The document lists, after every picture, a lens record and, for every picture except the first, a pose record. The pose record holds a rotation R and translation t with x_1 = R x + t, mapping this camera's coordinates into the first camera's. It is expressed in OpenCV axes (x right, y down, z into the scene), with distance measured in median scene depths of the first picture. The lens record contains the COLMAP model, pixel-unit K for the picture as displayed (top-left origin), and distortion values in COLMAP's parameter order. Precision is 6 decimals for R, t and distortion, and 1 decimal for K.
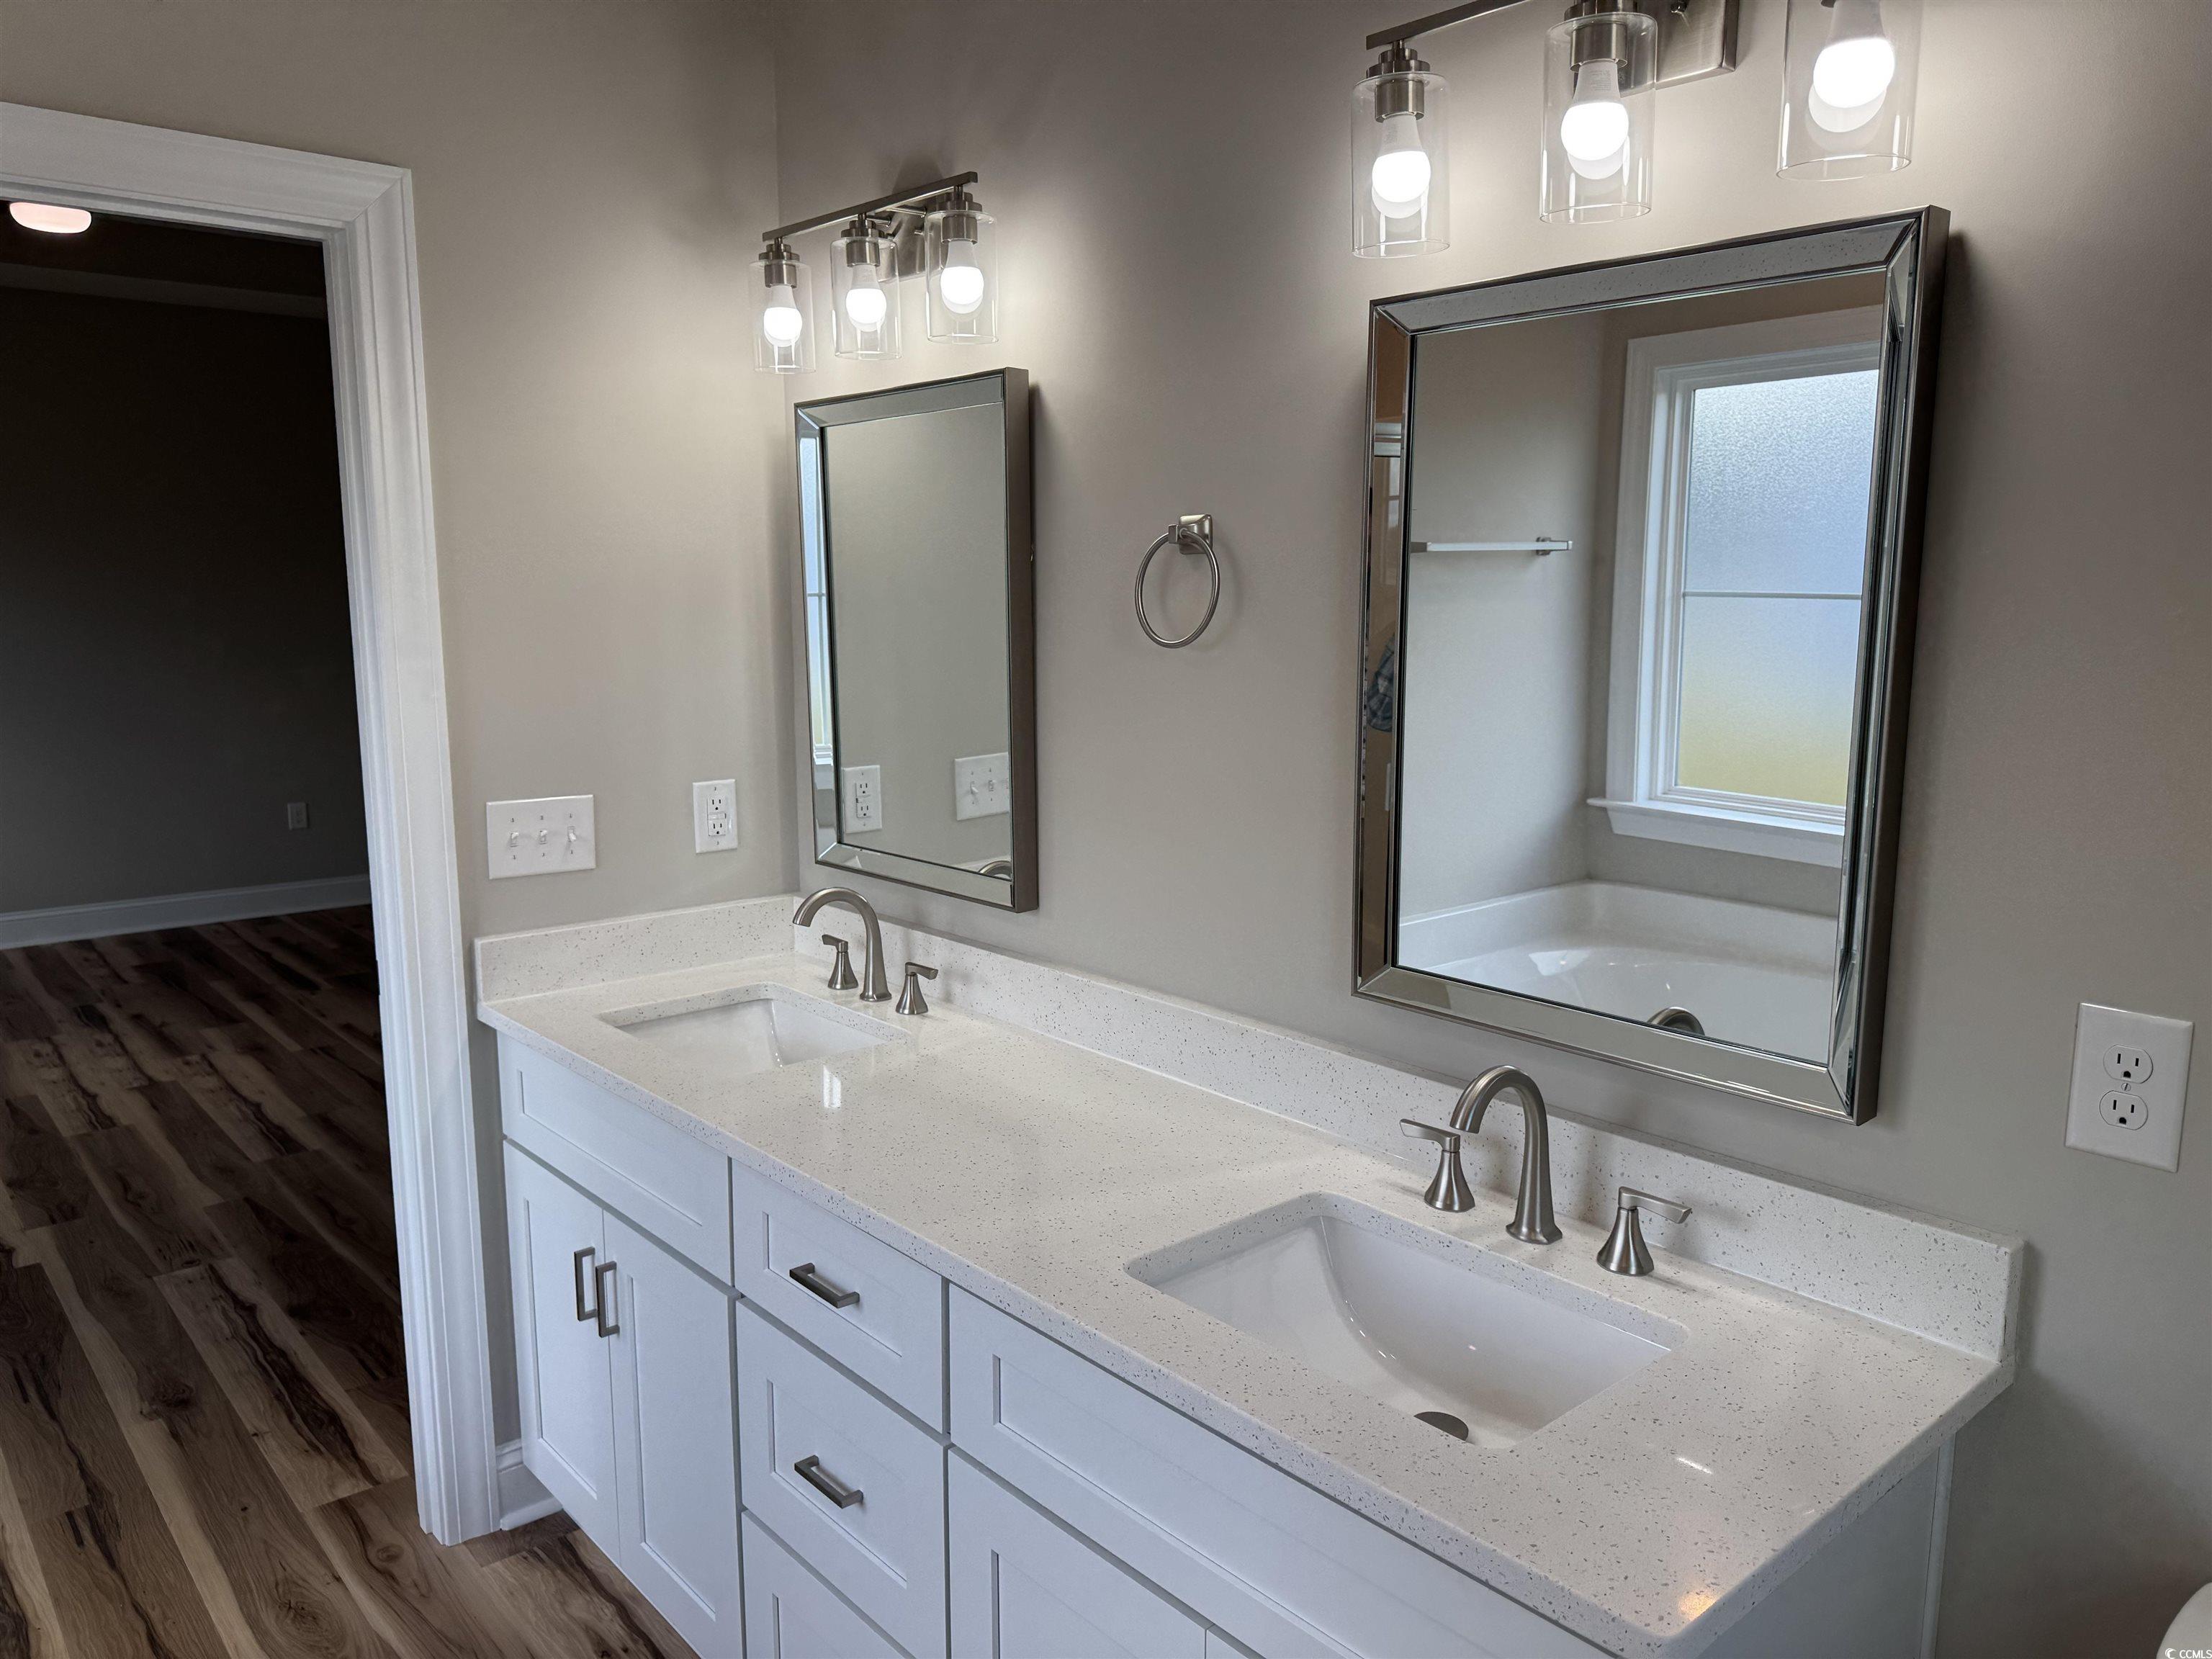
lens RADIAL K [[1564.0, 0, 1109.0], [0, 1564.0, 837.2], [0, 0, 1]] dist [0.076735, -0.083710]
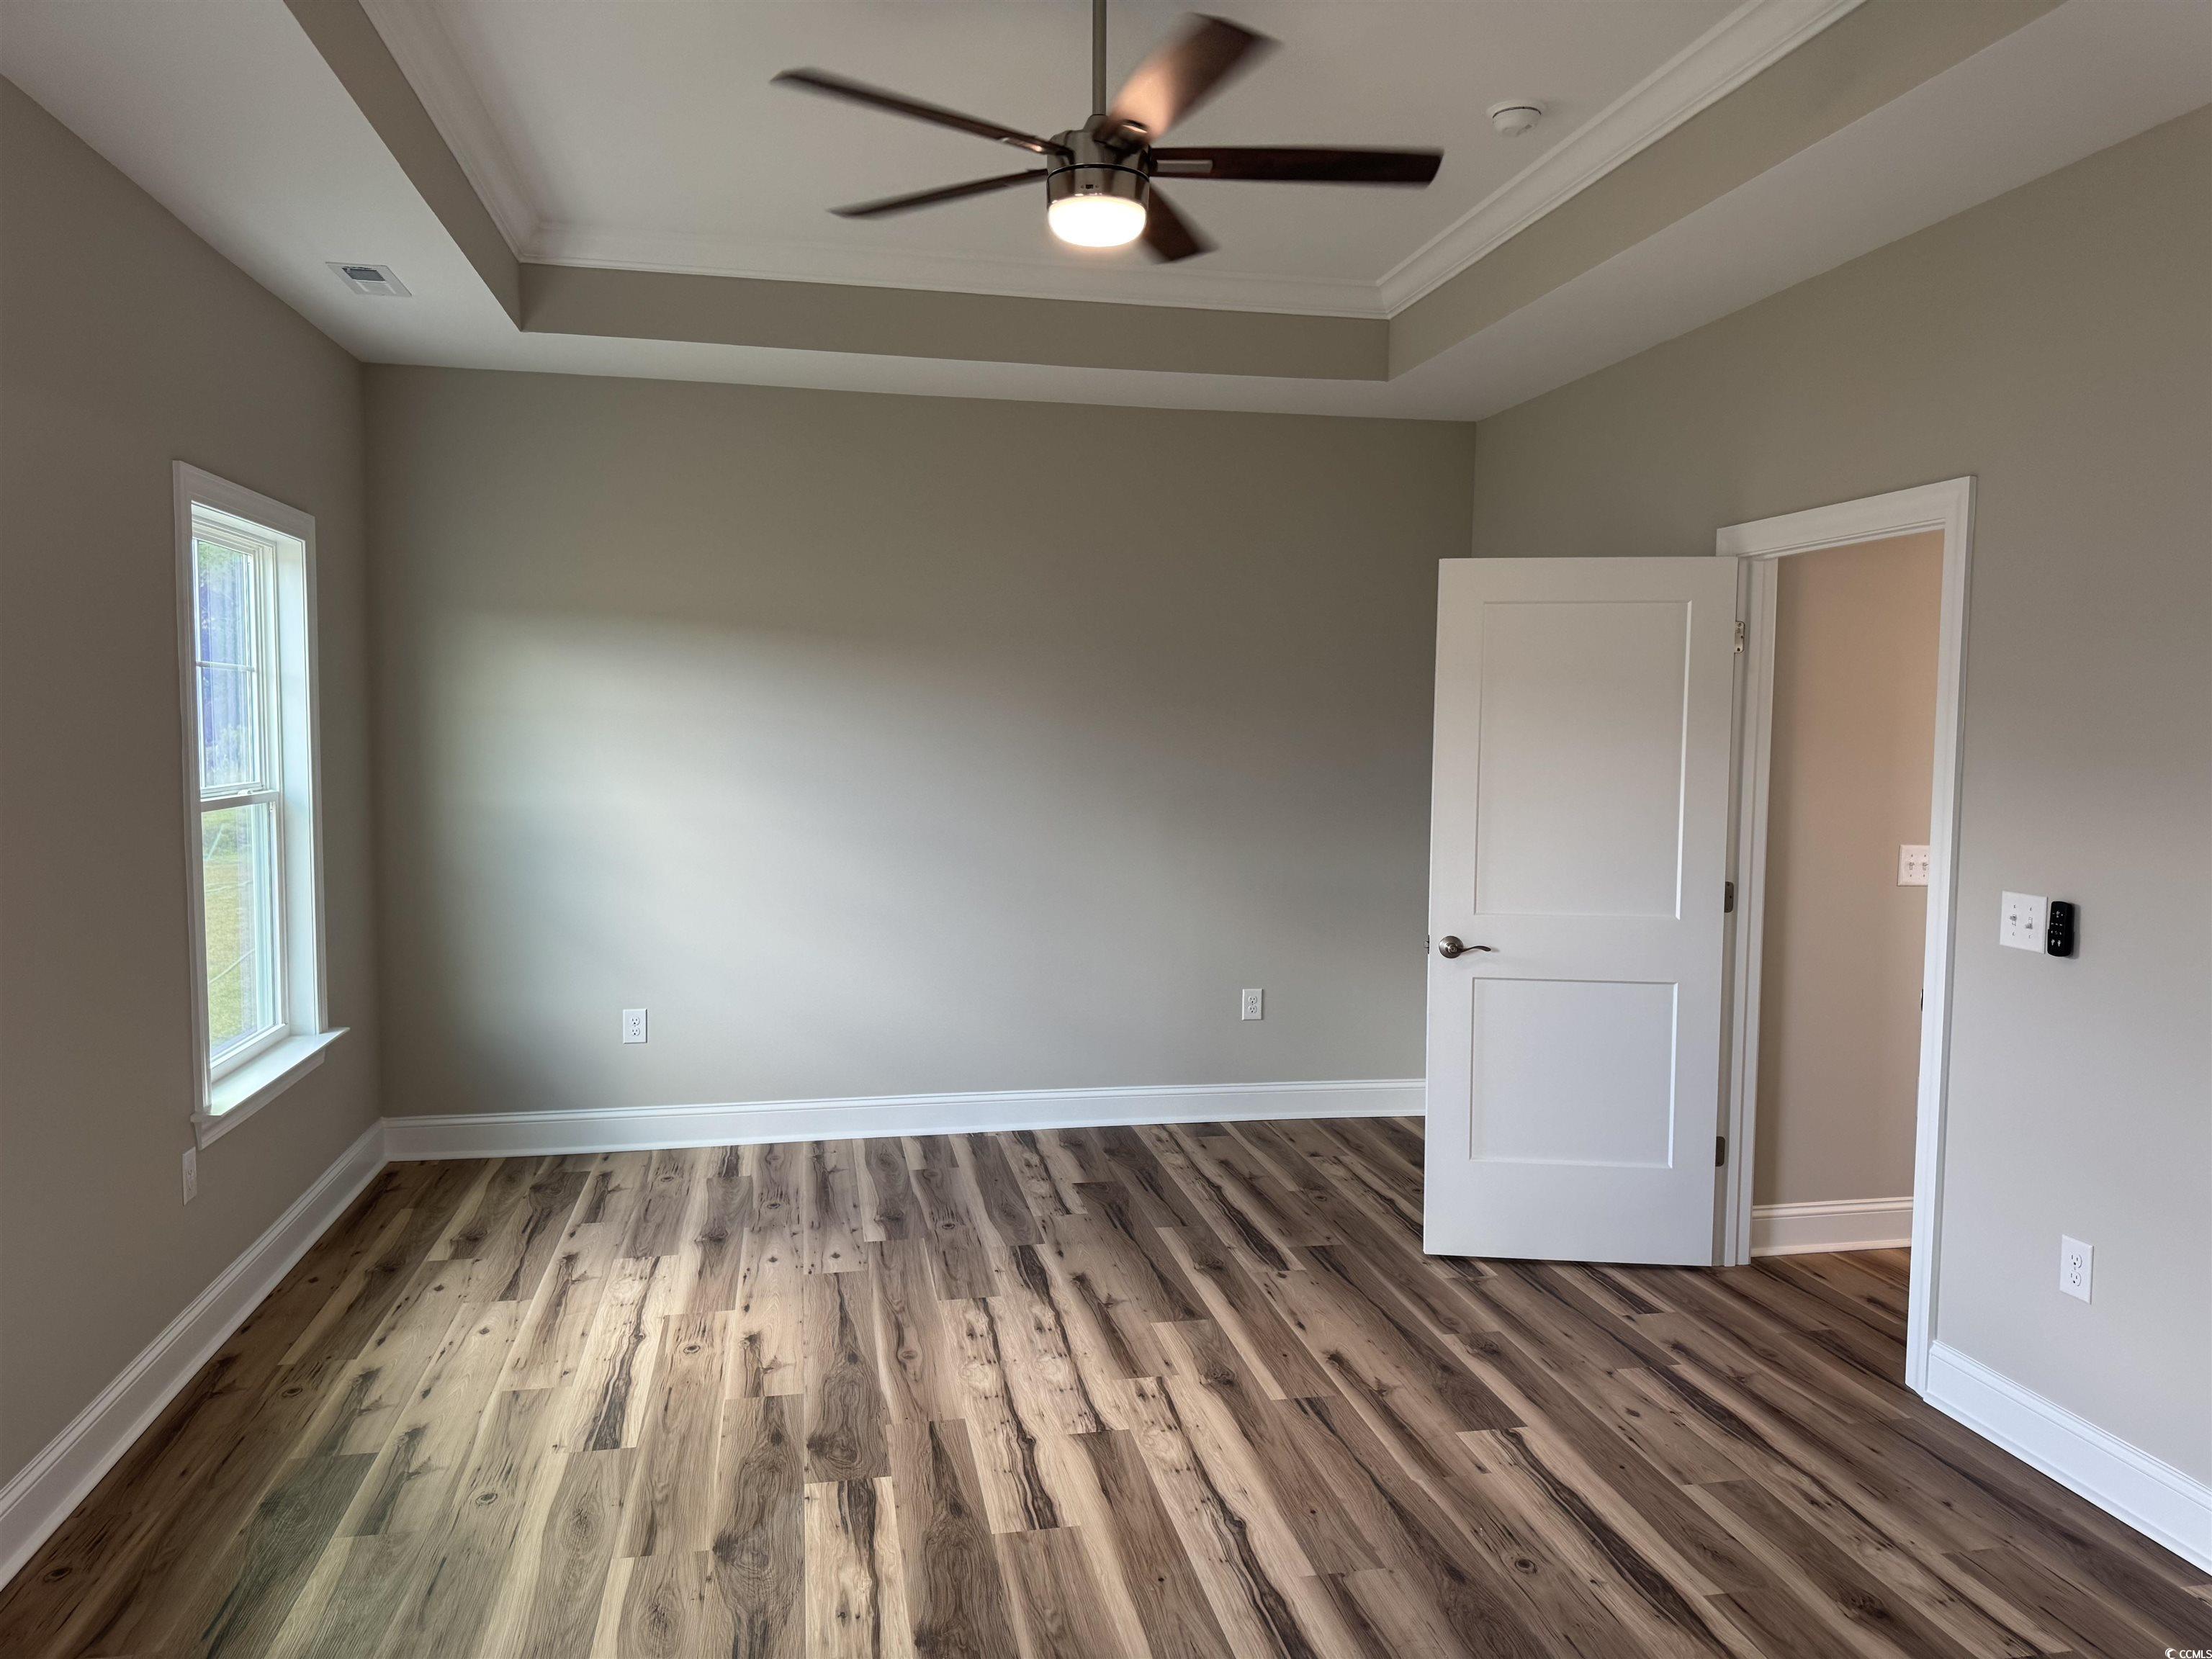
lens RADIAL K [[1564.0, 0, 1109.0], [0, 1564.0, 837.2], [0, 0, 1]] dist [0.076735, -0.083710]
pose [[0.867725, 0.030917, -0.496082, -0.243609], [-0.072610, 0.995241, -0.064979, -0.058325], [0.491712, 0.092405, 0.865841, 0.349032]]
